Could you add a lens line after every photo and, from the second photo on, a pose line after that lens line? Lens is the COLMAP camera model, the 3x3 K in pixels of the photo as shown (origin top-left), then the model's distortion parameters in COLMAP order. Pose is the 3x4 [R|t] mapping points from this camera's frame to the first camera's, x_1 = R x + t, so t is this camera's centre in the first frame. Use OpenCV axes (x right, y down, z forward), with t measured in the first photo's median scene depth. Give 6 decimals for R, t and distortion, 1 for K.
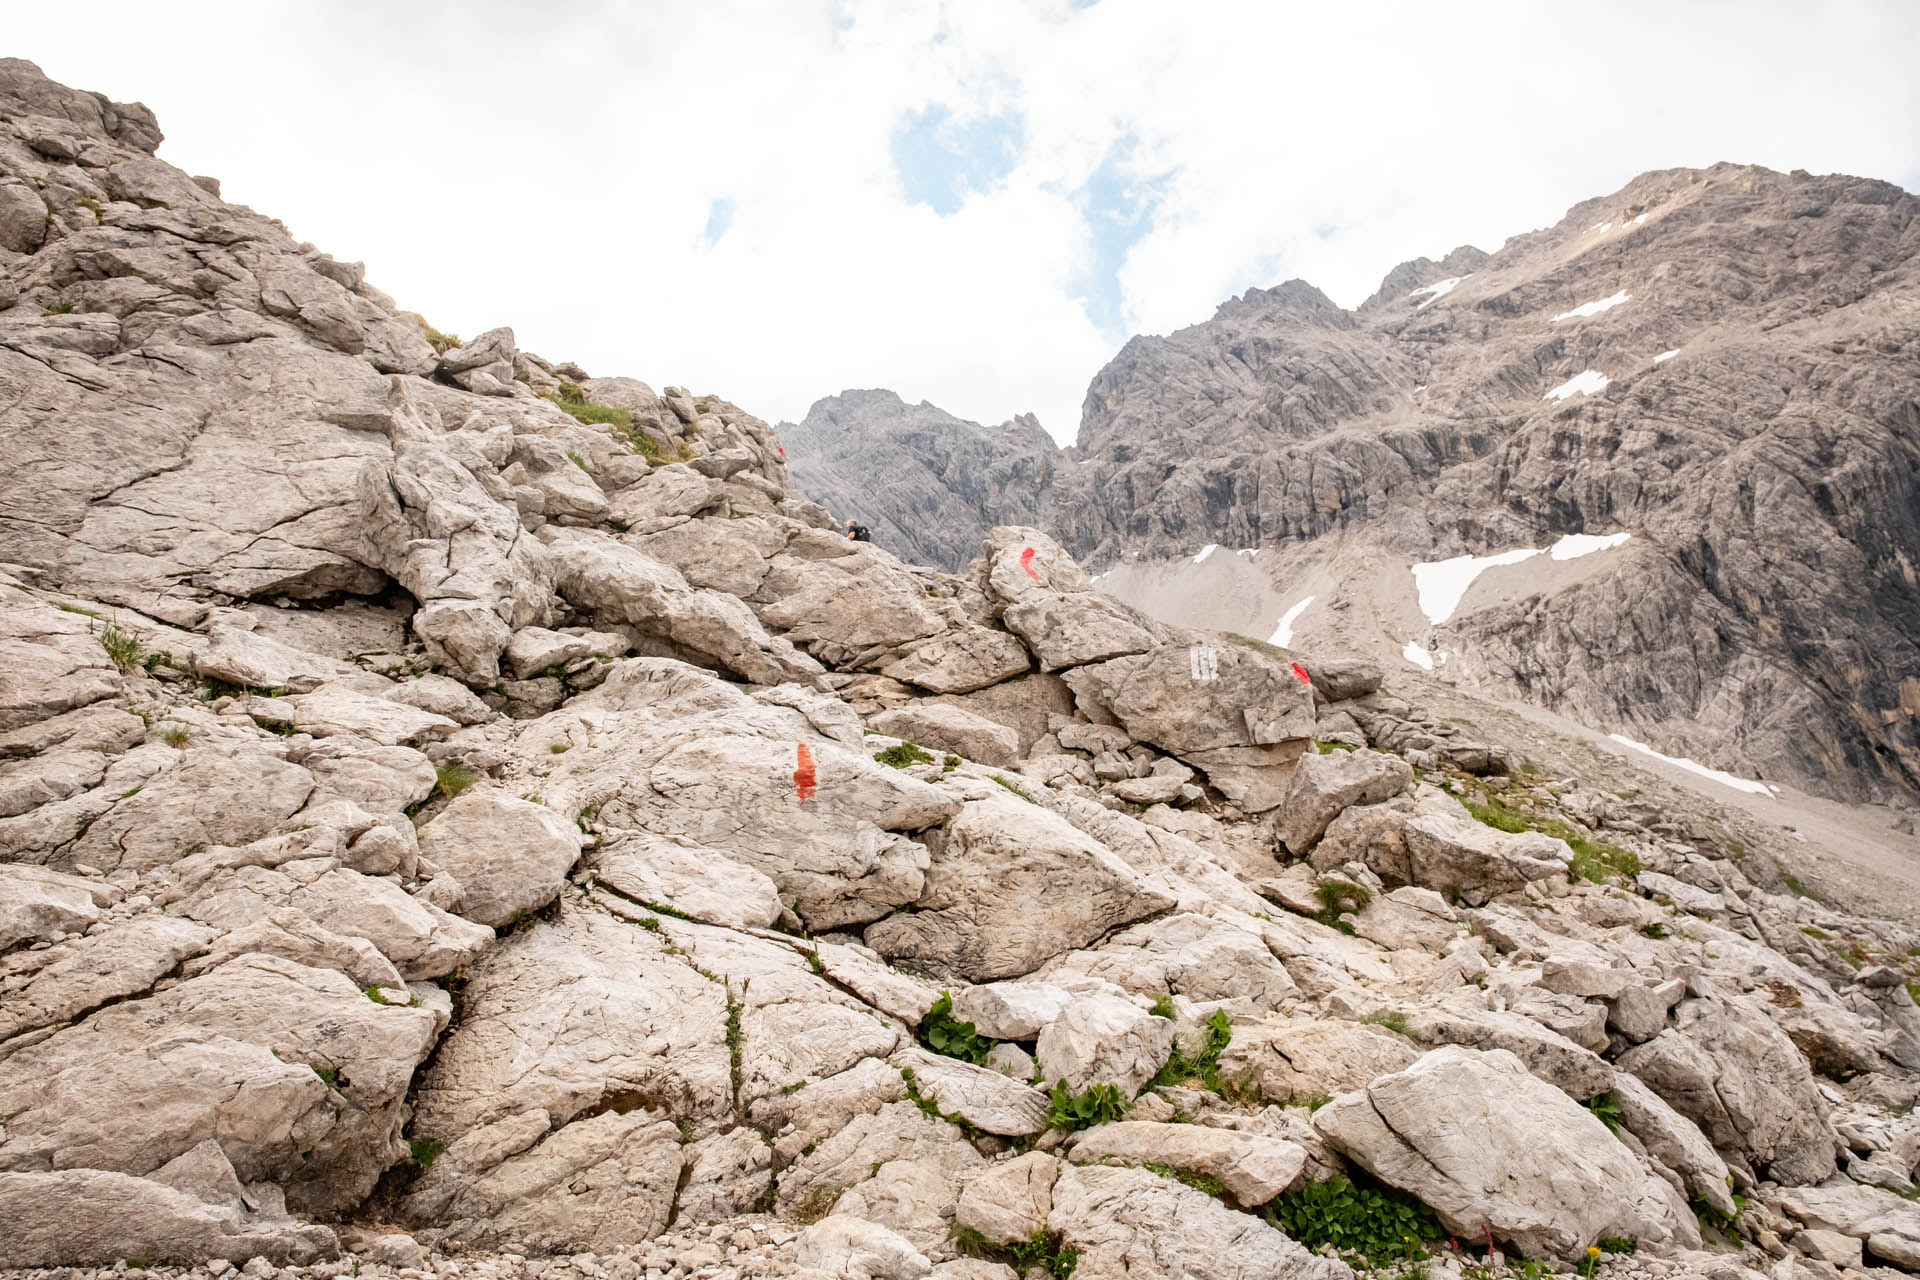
lens RADIAL K [[1311.4, 0, 962.2], [0, 1311.4, 641.6], [0, 0, 1]] dist [-0.021094, 0.007259]
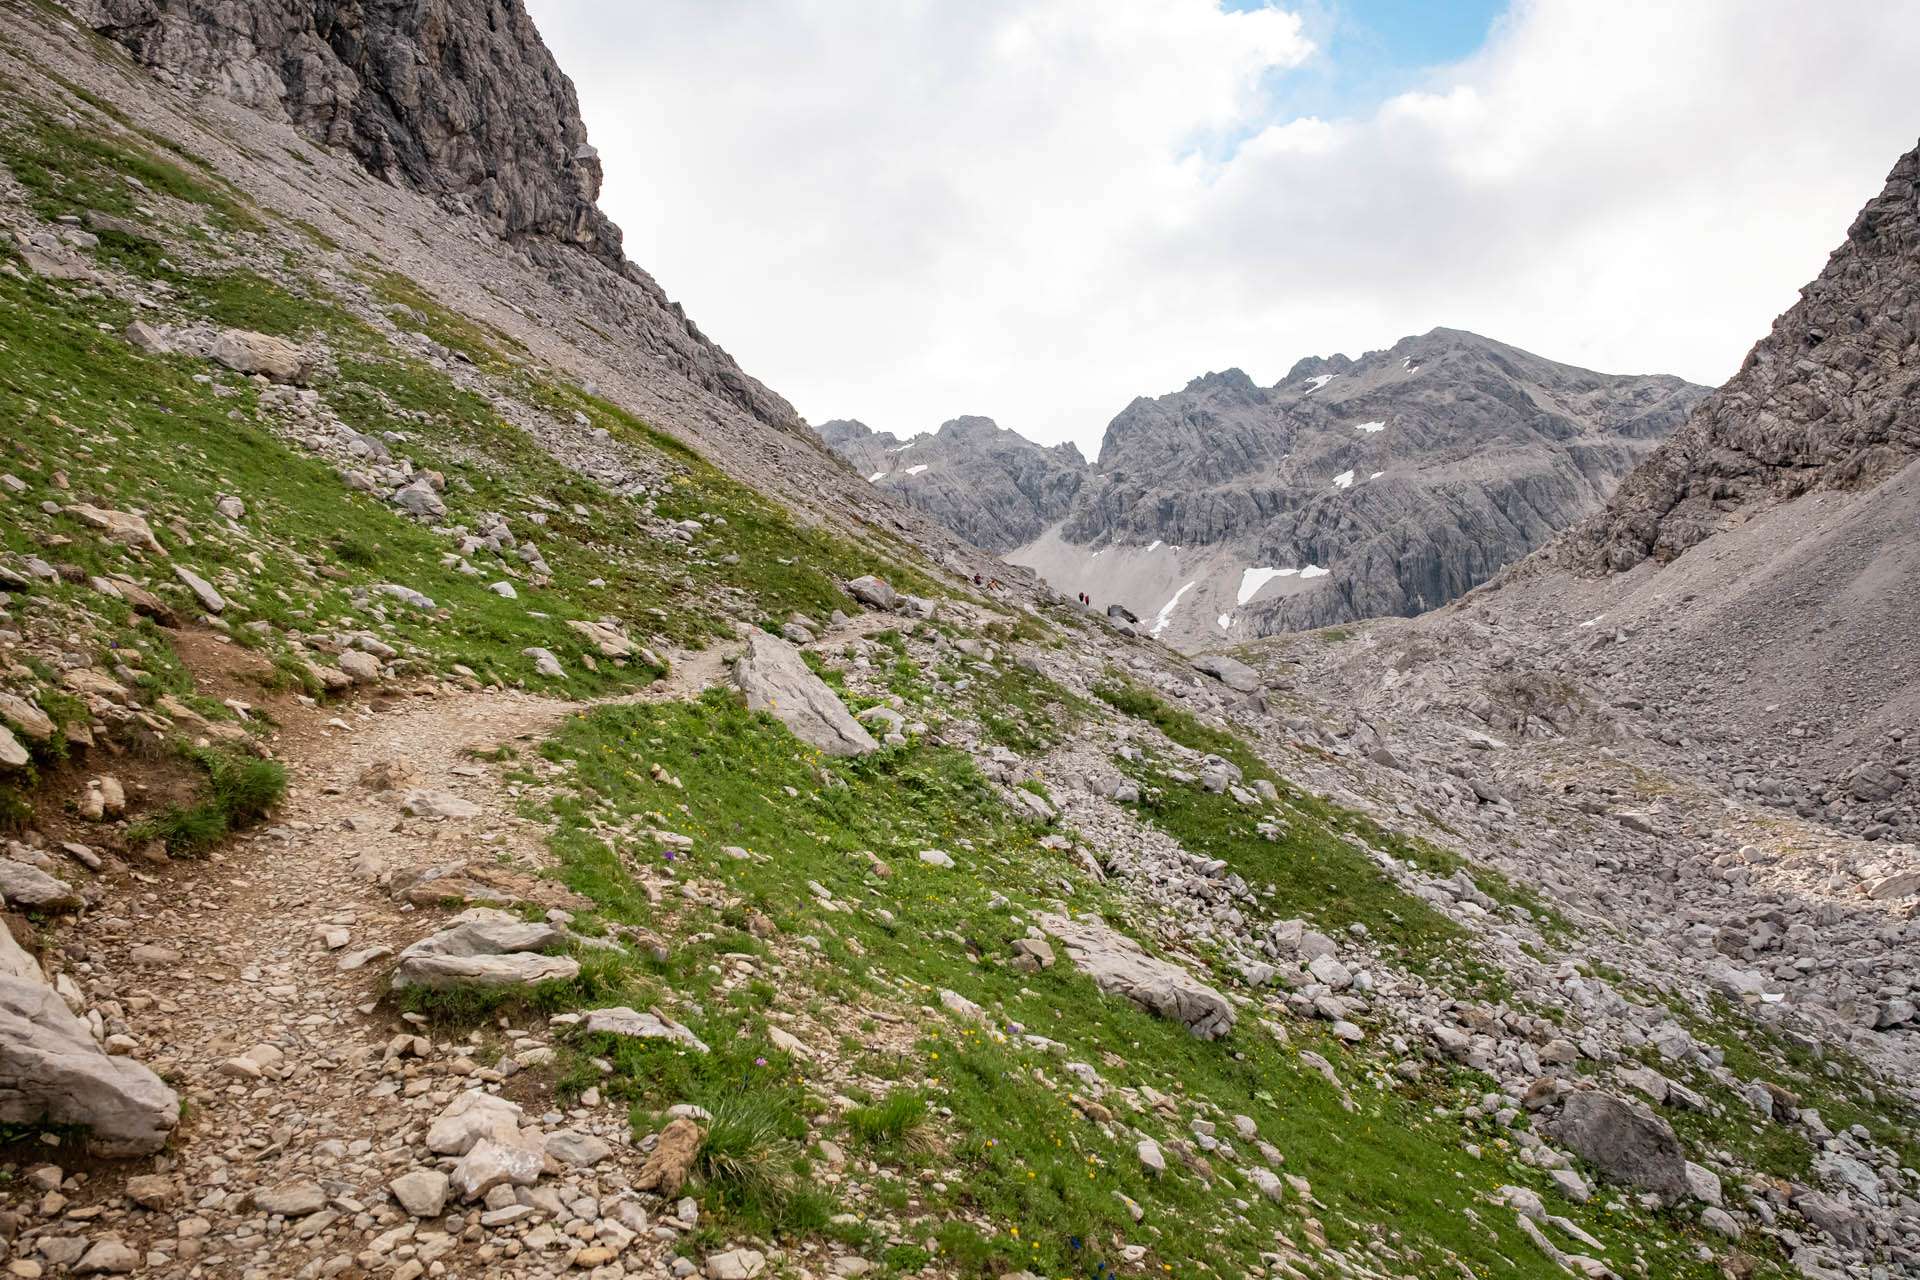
lens RADIAL K [[1311.4, 0, 955.2], [0, 1311.4, 638.7], [0, 0, 1]] dist [-0.021094, 0.007259]
pose [[0.996554, 0.059144, -0.058152, 0.017969], [-0.051545, 0.990884, 0.124464, -0.145276], [0.064983, -0.121037, 0.990519, -0.840178]]
